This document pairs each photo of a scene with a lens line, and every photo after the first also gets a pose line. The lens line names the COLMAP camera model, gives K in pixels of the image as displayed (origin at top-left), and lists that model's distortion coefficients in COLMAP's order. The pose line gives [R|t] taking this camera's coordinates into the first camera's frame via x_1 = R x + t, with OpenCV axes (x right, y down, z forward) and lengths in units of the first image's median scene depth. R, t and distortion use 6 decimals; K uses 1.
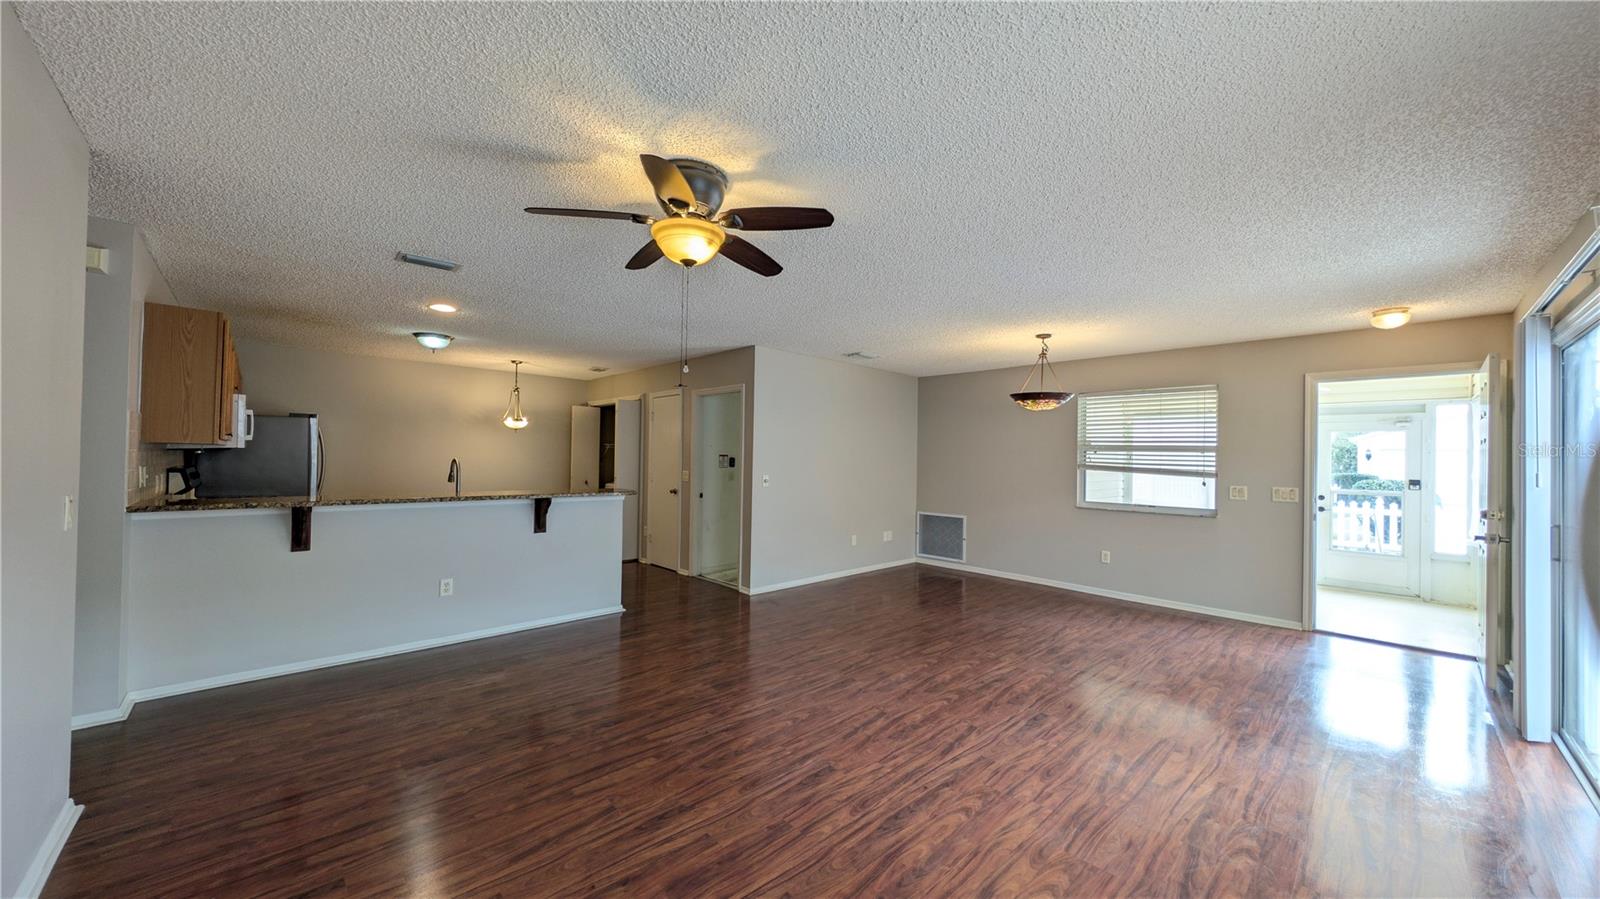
lens RADIAL K [[561.7, 0, 794.8], [0, 561.7, 452.6], [0, 0, 1]] dist [-0.000481, -0.000767]
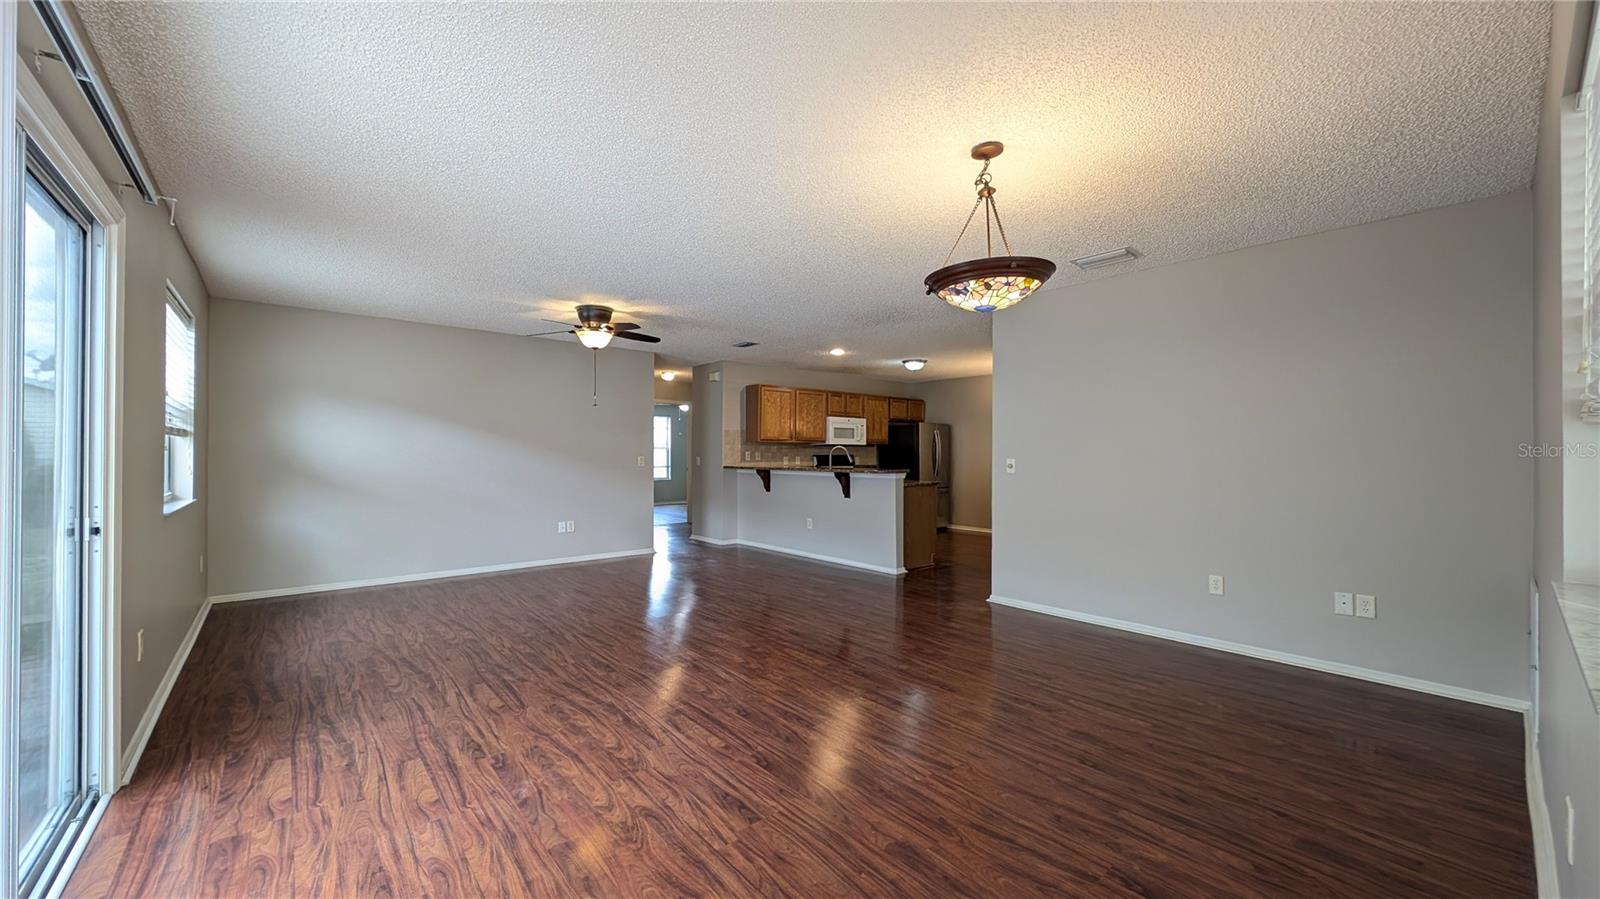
lens RADIAL K [[649.8, 0, 831.3], [0, 649.8, 451.1], [0, 0, 1]] dist [0.001325, 0.000051]
pose [[-0.050204, -0.027069, -0.998372, 1.361178], [0.002348, 0.999627, -0.027221, 0.083726], [0.998736, -0.003711, -0.050122, 1.230280]]
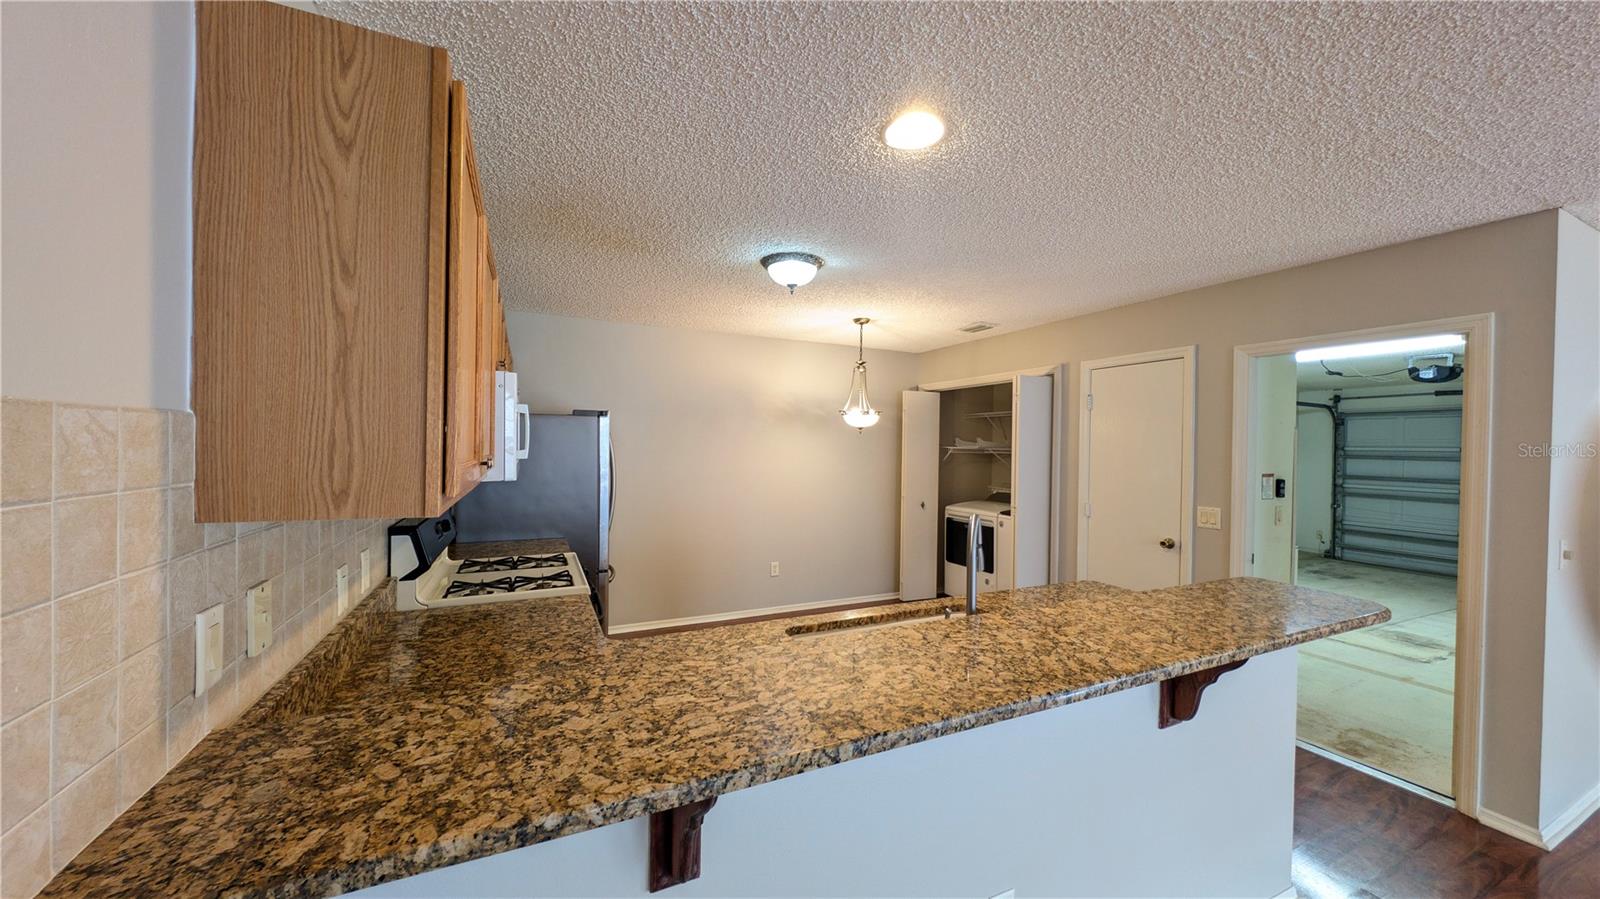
lens RADIAL K [[562.2, 0, 796.8], [0, 562.2, 451.8], [0, 0, 1]] dist [0.006709, -0.002301]
pose [[0.950598, 0.001390, -0.310421, -0.652551], [0.003564, 0.999875, 0.015390, -0.044761], [0.310404, -0.015736, 0.950474, 0.667619]]
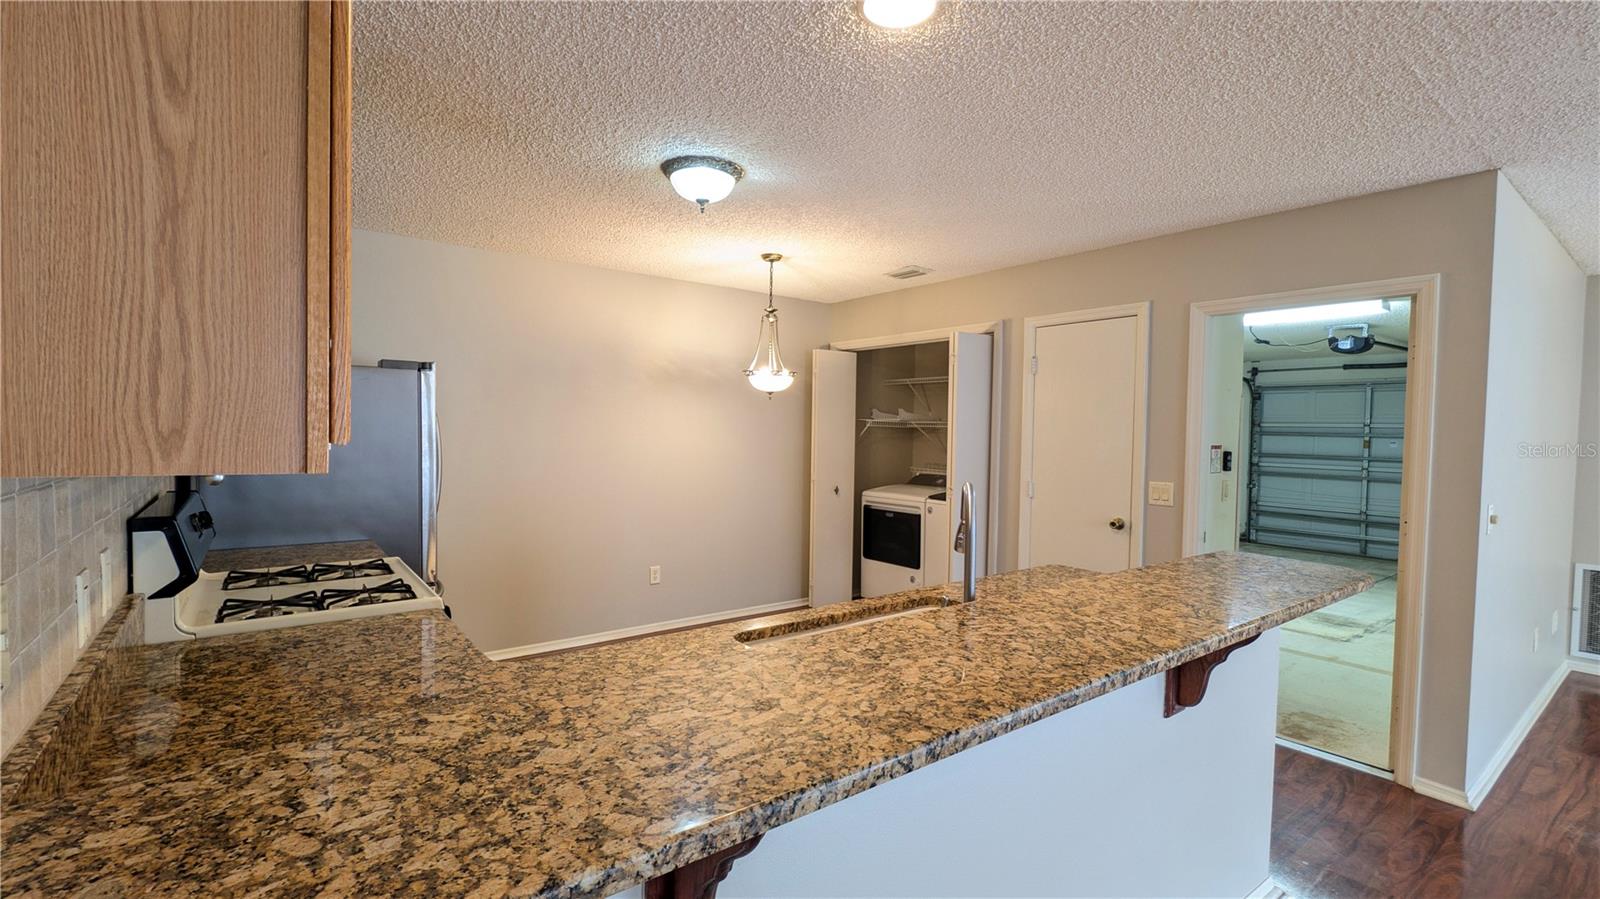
lens RADIAL K [[704.2, 0, 796.0], [0, 704.2, 452.6], [0, 0, 1]] dist [0.013950, -0.007461]
pose [[0.994181, 0.004067, -0.107647, -0.717947], [0.000656, 0.999040, 0.043806, -0.028461], [0.107722, -0.043622, 0.993224, 0.661956]]
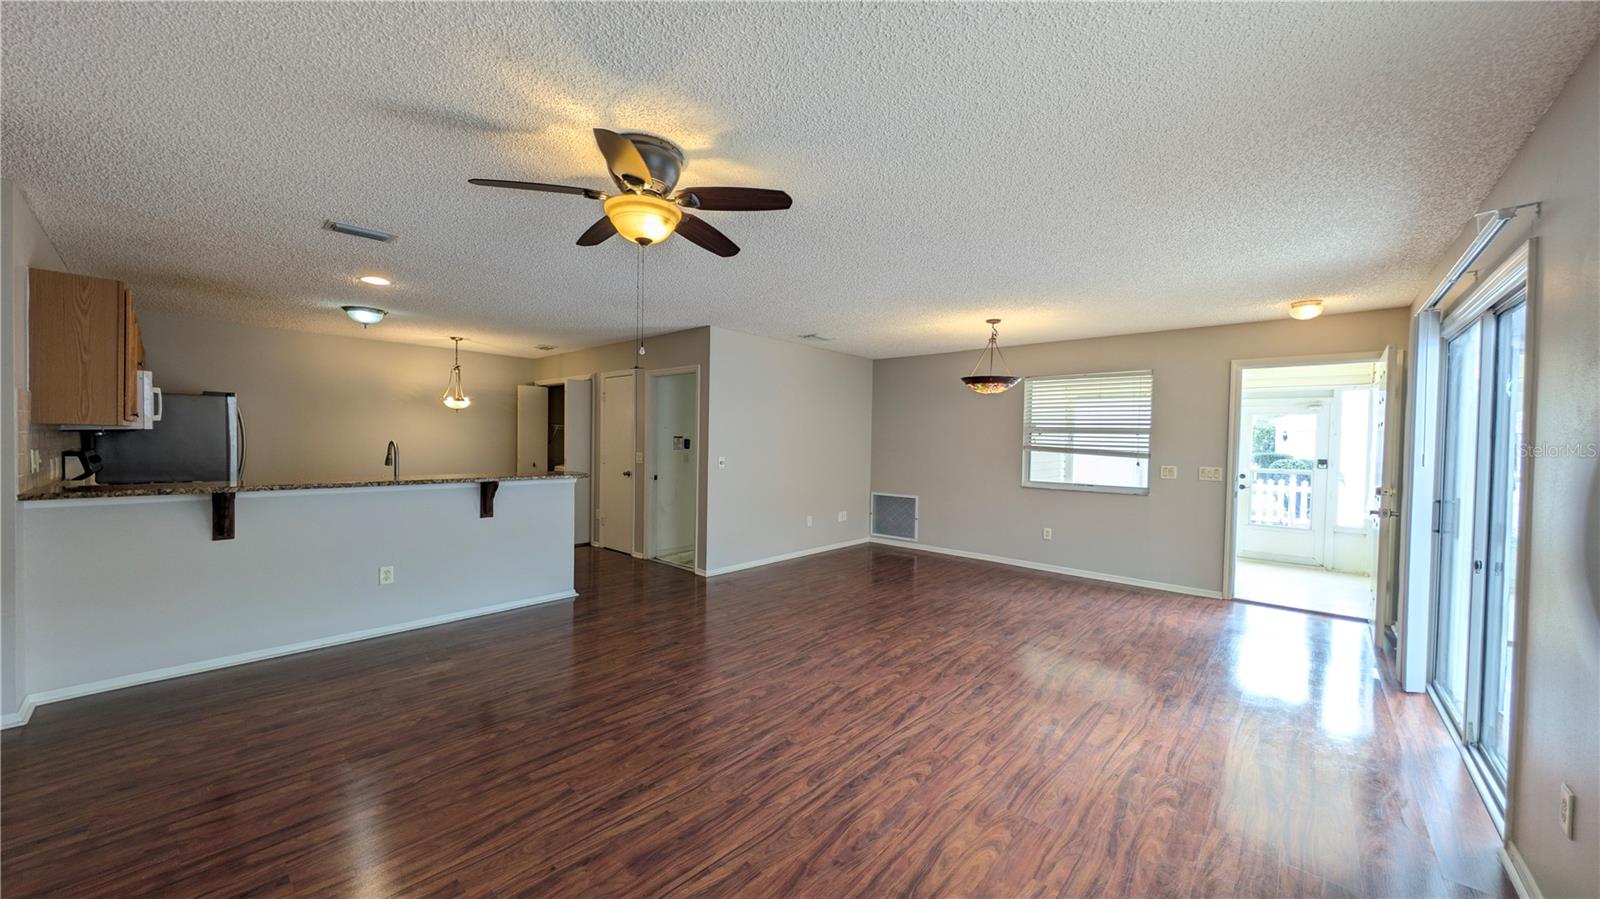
lens RADIAL K [[563.0, 0, 794.8], [0, 563.0, 452.7], [0, 0, 1]] dist [0.001836, -0.001897]
pose [[0.996726, -0.002073, 0.080823, -0.004386], [-0.000674, 0.999424, 0.033938, -0.002296], [-0.080846, -0.033881, 0.996151, -0.007889]]
